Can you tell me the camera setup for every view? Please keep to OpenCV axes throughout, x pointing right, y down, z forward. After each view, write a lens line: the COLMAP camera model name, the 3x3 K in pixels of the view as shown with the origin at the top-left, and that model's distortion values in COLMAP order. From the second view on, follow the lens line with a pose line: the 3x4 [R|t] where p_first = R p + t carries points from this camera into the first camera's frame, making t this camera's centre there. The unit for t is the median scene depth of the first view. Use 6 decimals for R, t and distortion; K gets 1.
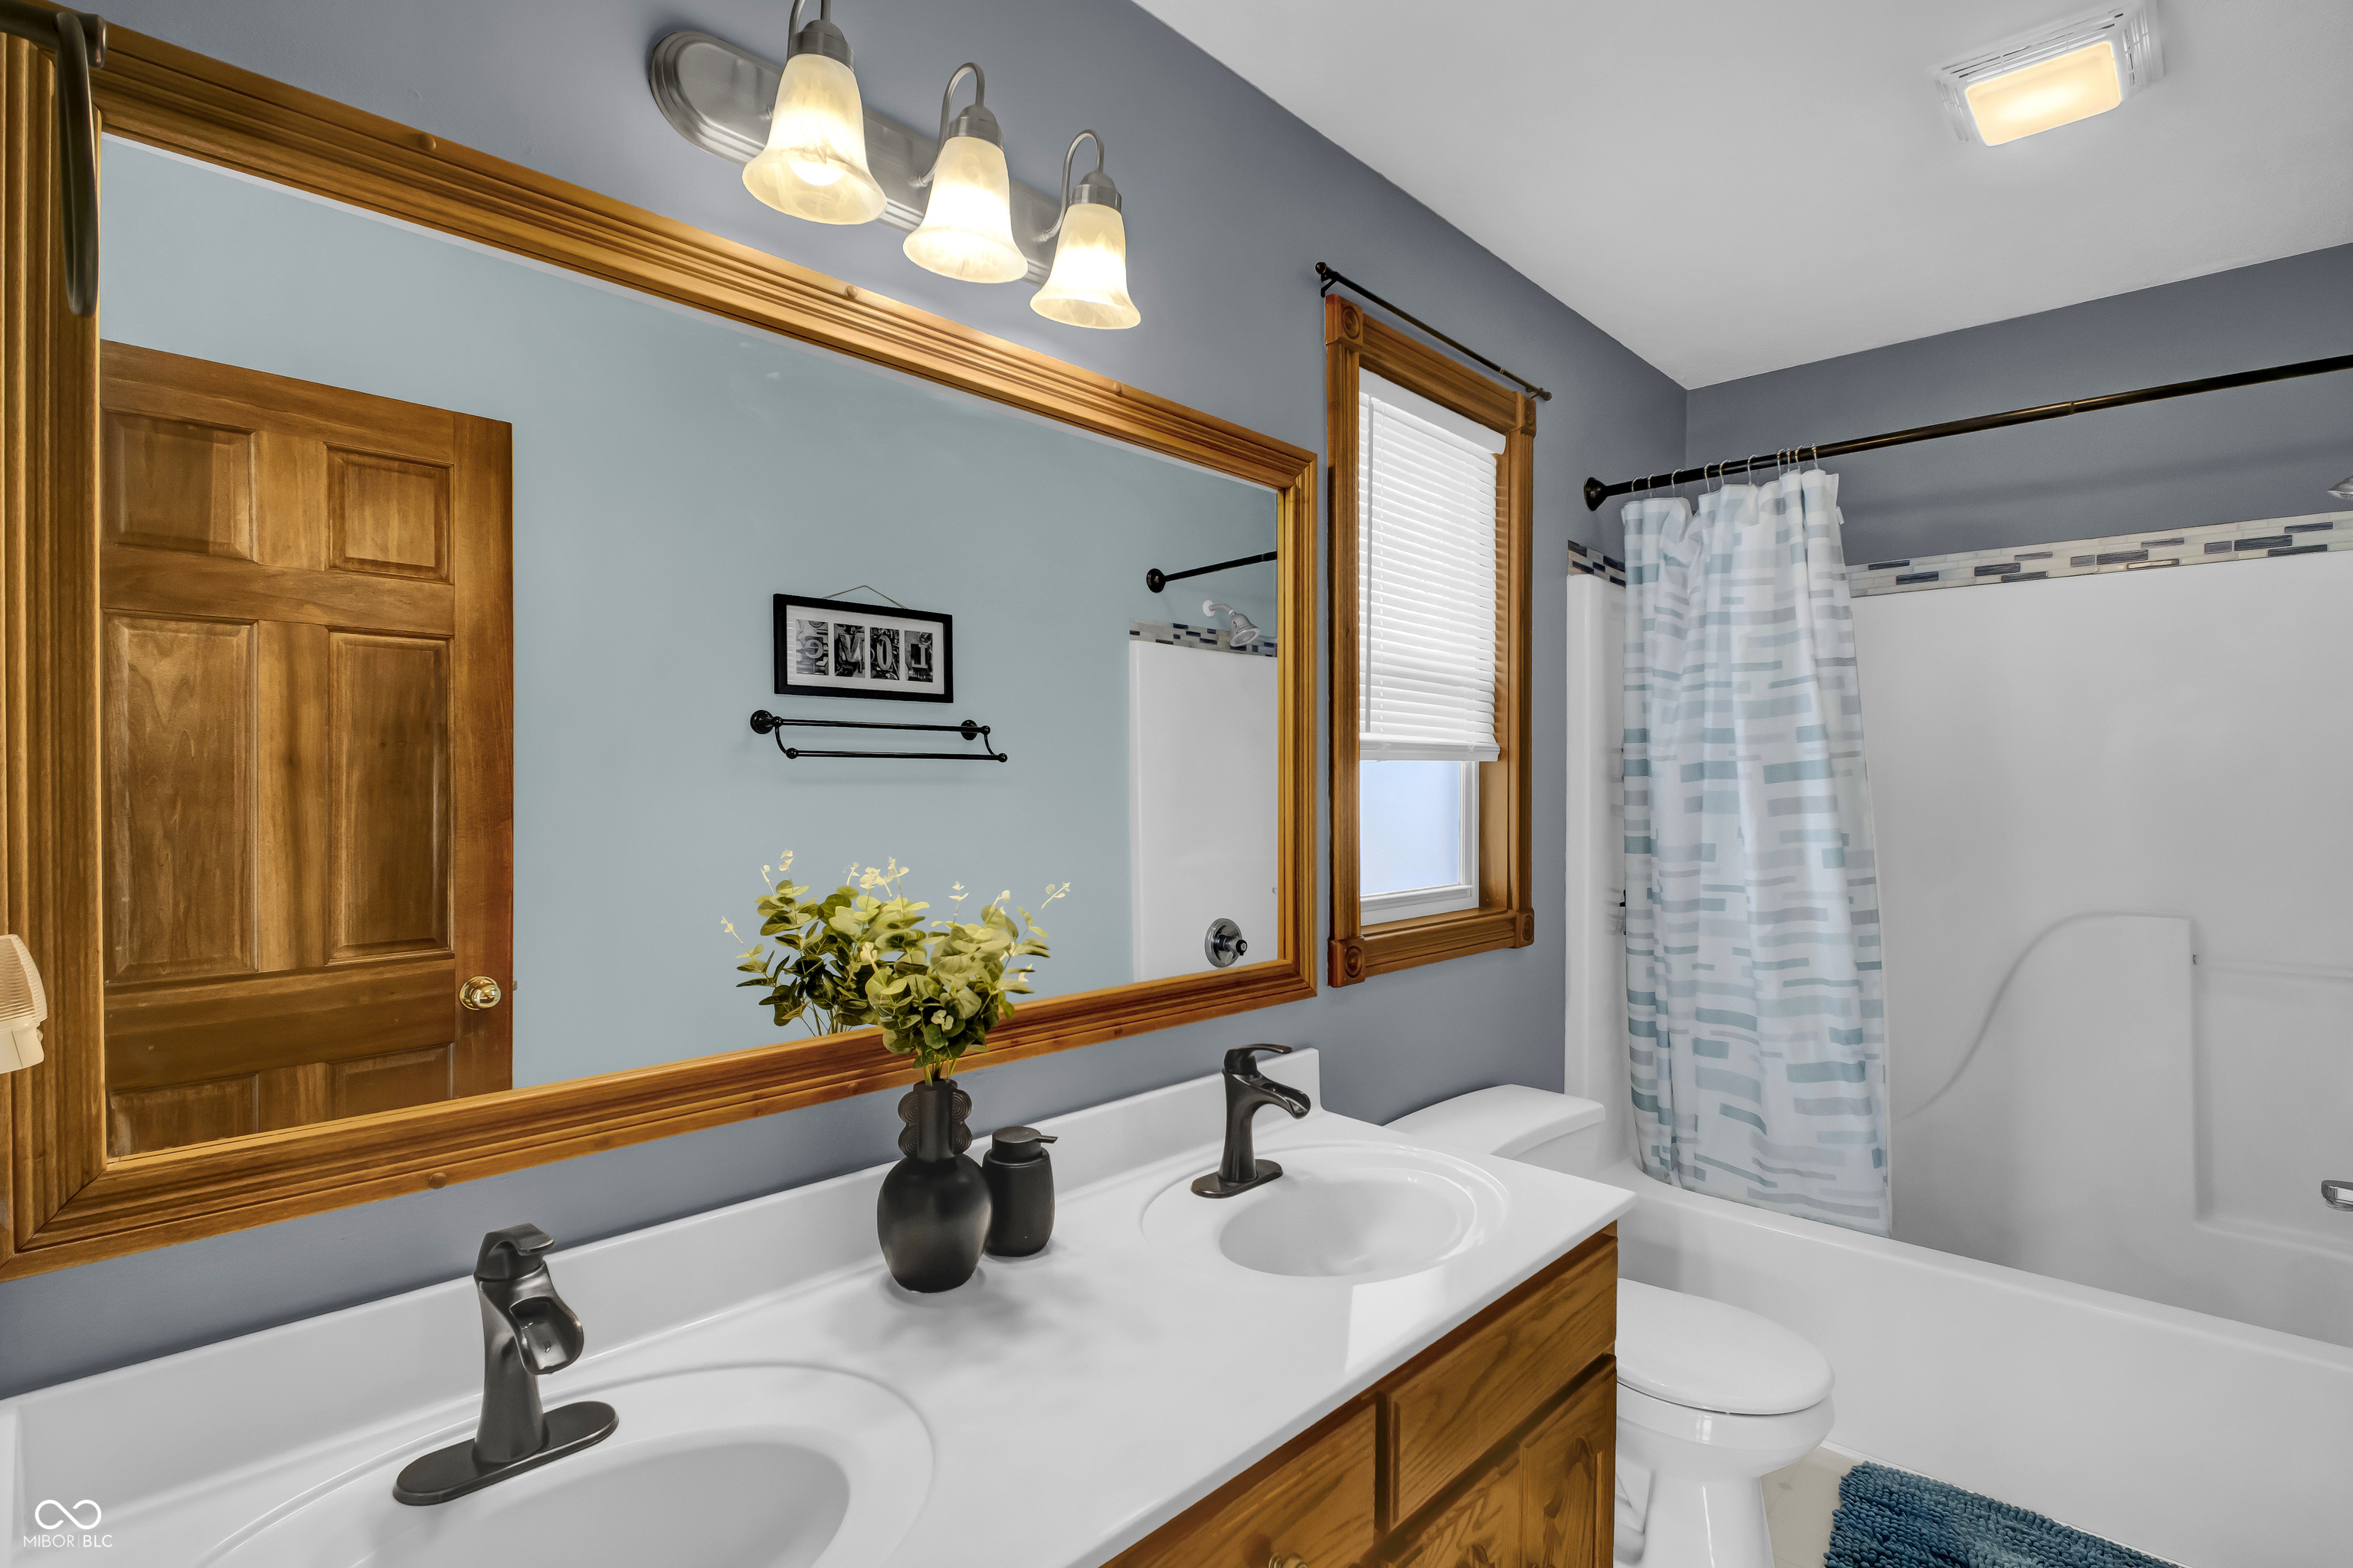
lens RADIAL K [[1149.0, 0, 1170.8], [0, 1149.0, 799.2], [0, 0, 1]] dist [-0.004848, -0.008108]
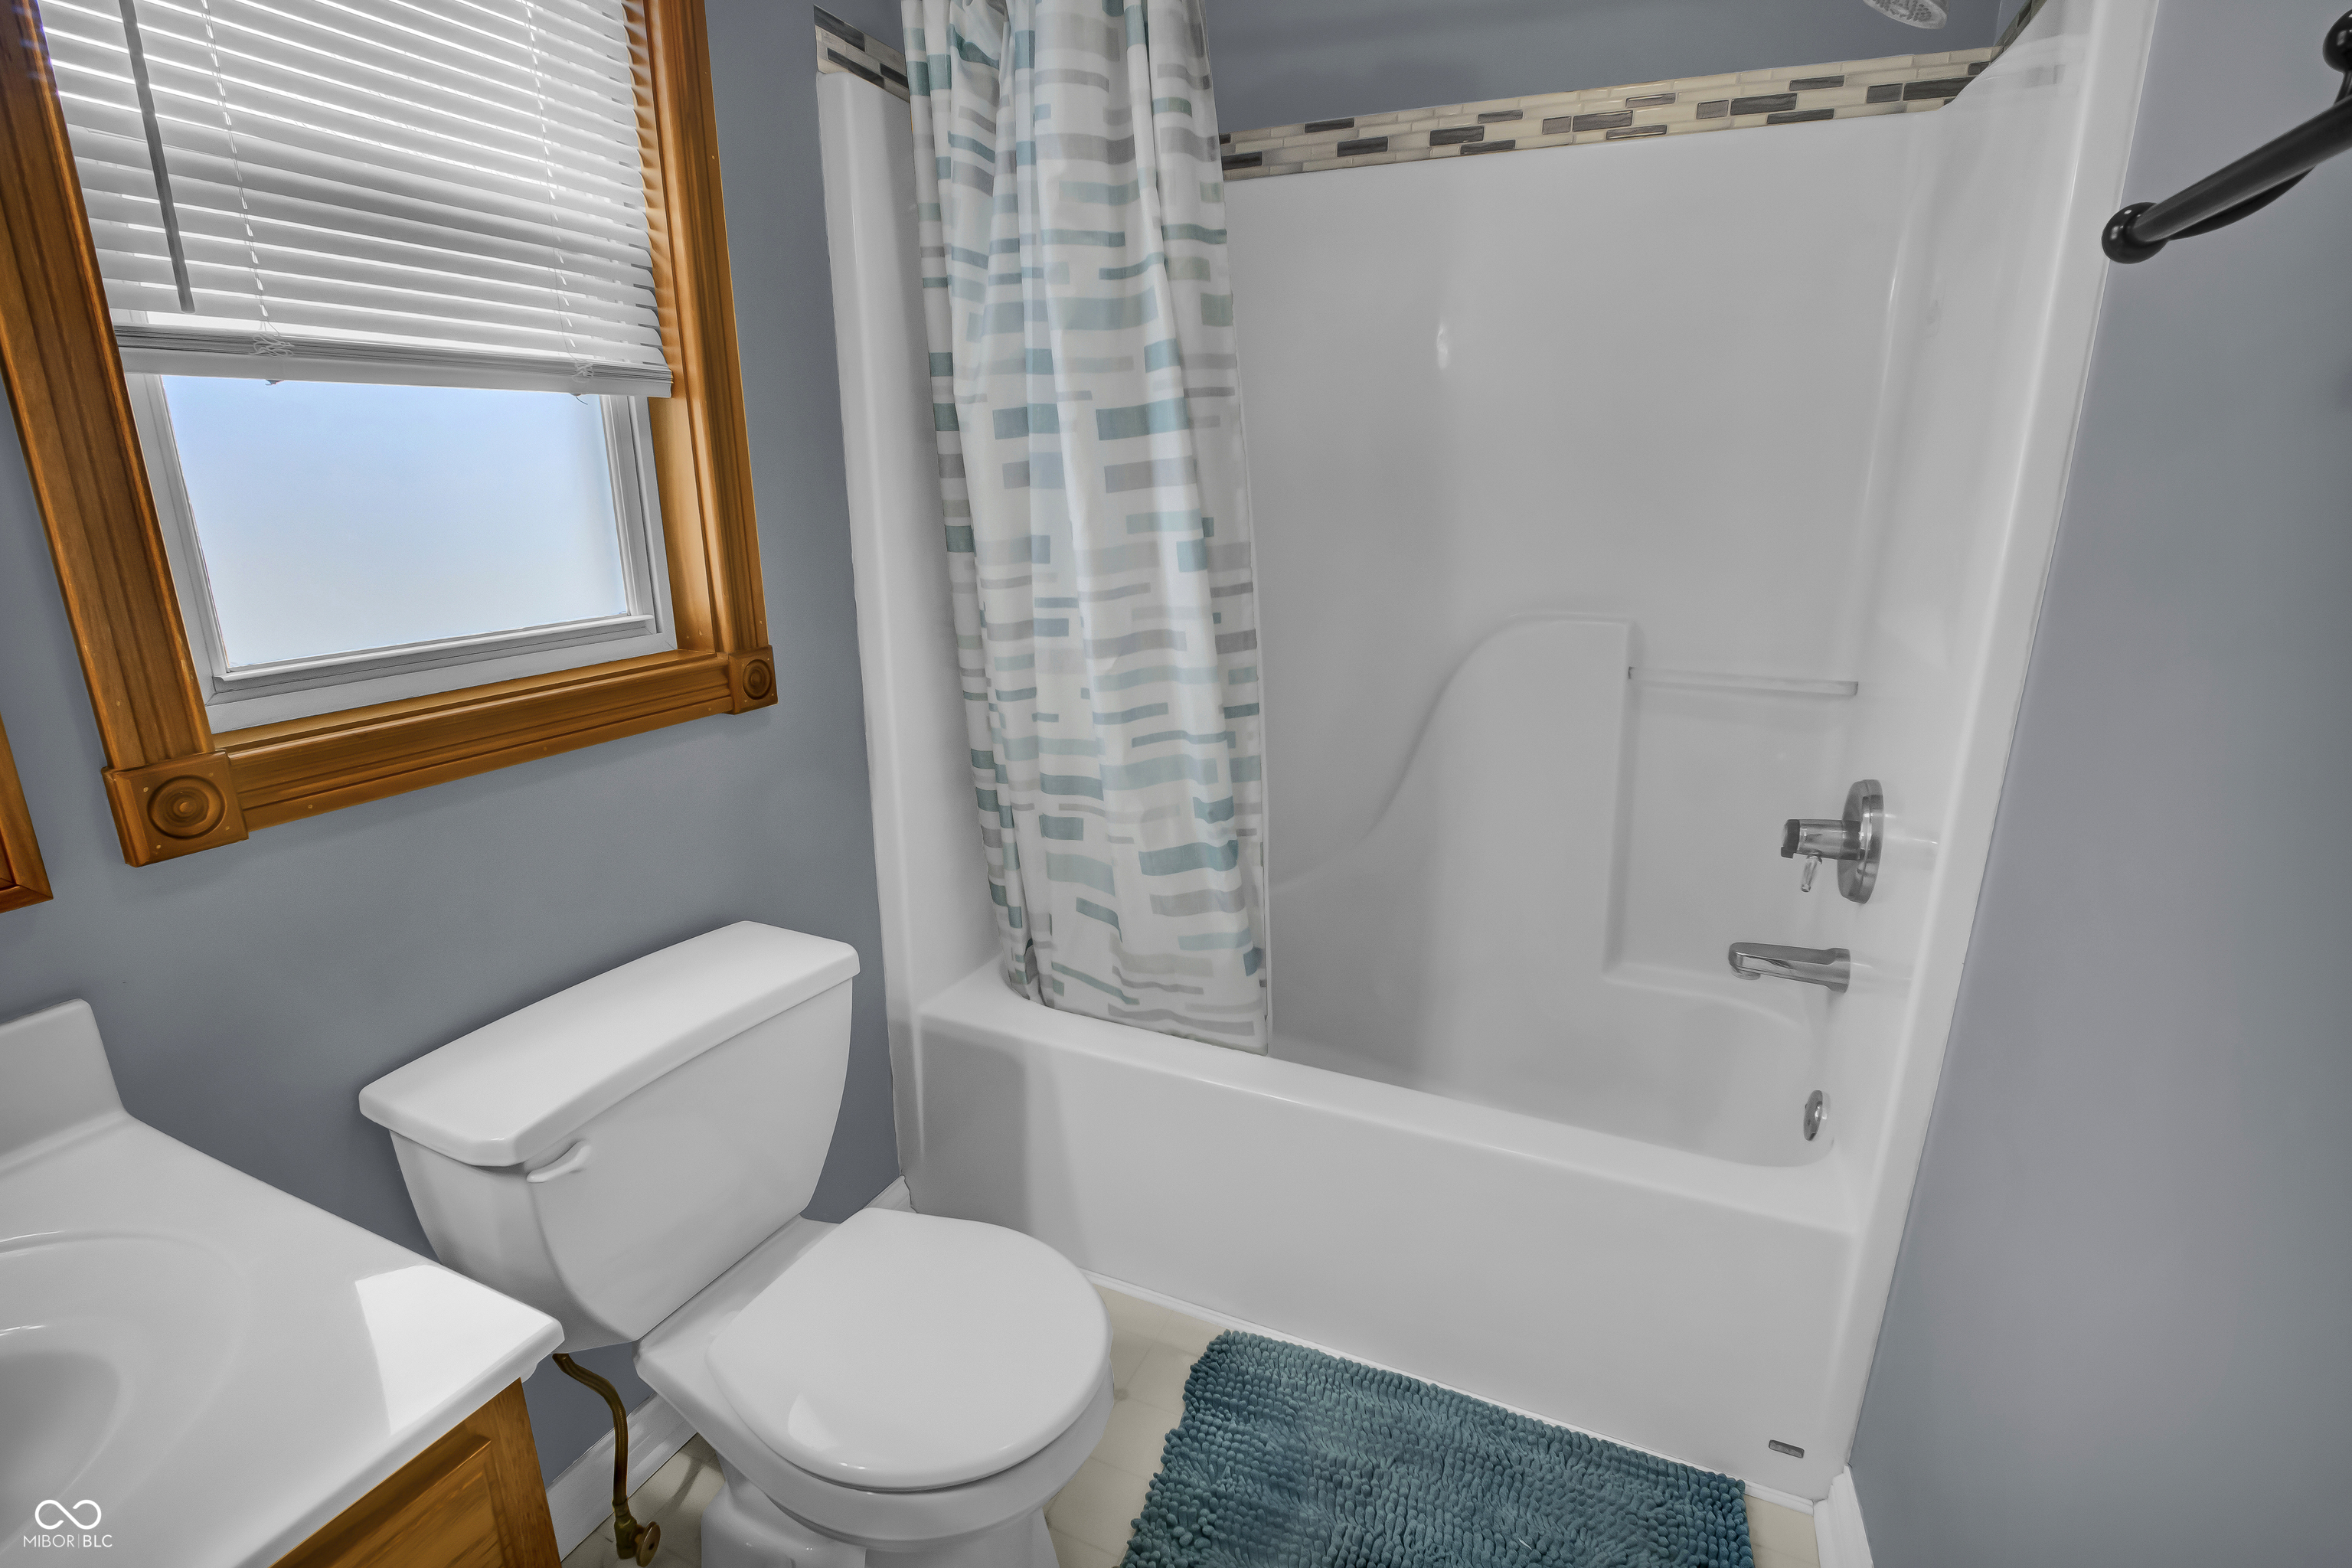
lens RADIAL K [[1114.2, 0, 1183.0], [0, 1114.2, 787.8], [0, 0, 1]] dist [-0.005923, -0.008666]
pose [[0.943446, -0.090794, 0.318853, 0.332283], [0.004615, 0.965271, 0.261210, 0.011743], [-0.331495, -0.244966, 0.911100, 0.355834]]
